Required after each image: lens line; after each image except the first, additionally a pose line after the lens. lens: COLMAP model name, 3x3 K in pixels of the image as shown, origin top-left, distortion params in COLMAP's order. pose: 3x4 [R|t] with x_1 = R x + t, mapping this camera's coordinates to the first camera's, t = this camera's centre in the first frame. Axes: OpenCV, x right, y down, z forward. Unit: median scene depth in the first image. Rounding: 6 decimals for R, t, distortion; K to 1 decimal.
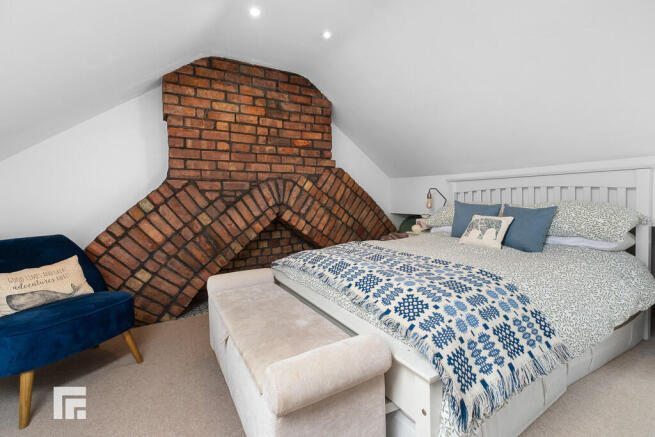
lens RADIAL K [[291.9, 0, 327.7], [0, 291.9, 200.7], [0, 0, 1]] dist [-0.000209, 0.000010]
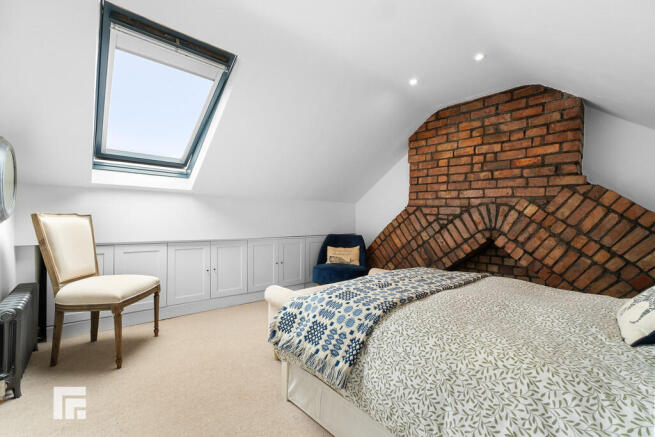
lens RADIAL K [[279.7, 0, 327.5], [0, 279.7, 218.5], [0, 0, 1]] dist [-0.000635, -0.000012]
pose [[0.198737, 0.027226, -0.979675, 0.676765], [-0.039301, 0.999031, 0.019791, -0.021465], [0.979264, 0.034569, 0.199615, 0.272115]]
